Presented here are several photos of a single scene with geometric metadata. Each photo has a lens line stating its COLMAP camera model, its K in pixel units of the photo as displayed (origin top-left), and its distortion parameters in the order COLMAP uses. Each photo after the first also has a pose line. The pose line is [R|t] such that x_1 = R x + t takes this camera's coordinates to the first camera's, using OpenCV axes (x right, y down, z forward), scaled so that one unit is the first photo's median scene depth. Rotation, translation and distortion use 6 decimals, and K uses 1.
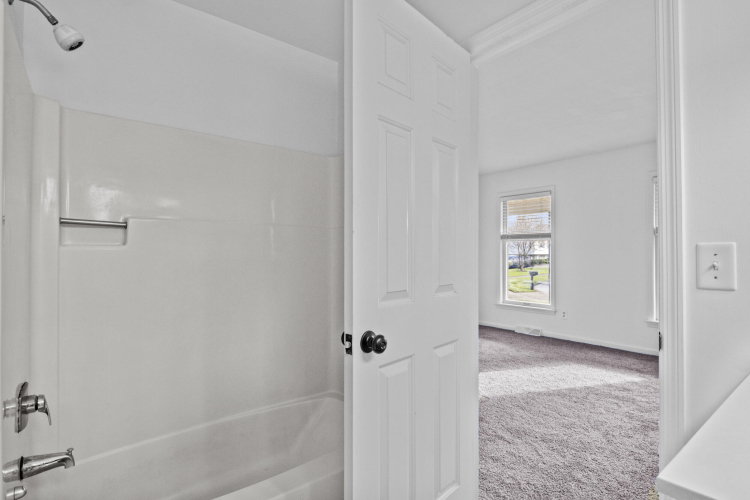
lens RADIAL K [[377.2, 0, 375.0], [0, 377.2, 251.0], [0, 0, 1]] dist [-0.010421, -0.001167]
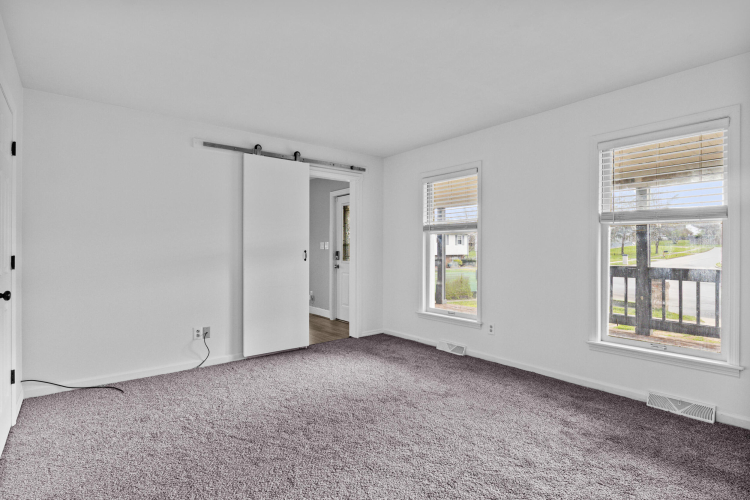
lens RADIAL K [[377.2, 0, 375.1], [0, 377.2, 253.7], [0, 0, 1]] dist [-0.010421, -0.001167]
pose [[0.999940, 0.003046, 0.010525, 0.243710], [-0.003249, 0.999807, 0.019368, 0.001695], [-0.010464, -0.019401, 0.999757, 0.224807]]
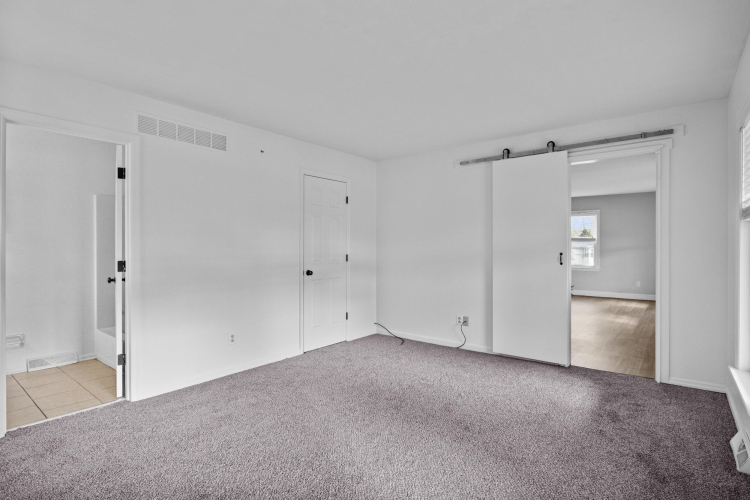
lens RADIAL K [[377.2, 0, 373.4], [0, 377.2, 244.5], [0, 0, 1]] dist [-0.010421, -0.001167]
pose [[0.225880, -0.004963, -0.974142, 0.716658], [0.011382, 0.999932, -0.002455, -0.006628], [0.974089, -0.010533, 0.225921, 0.550025]]
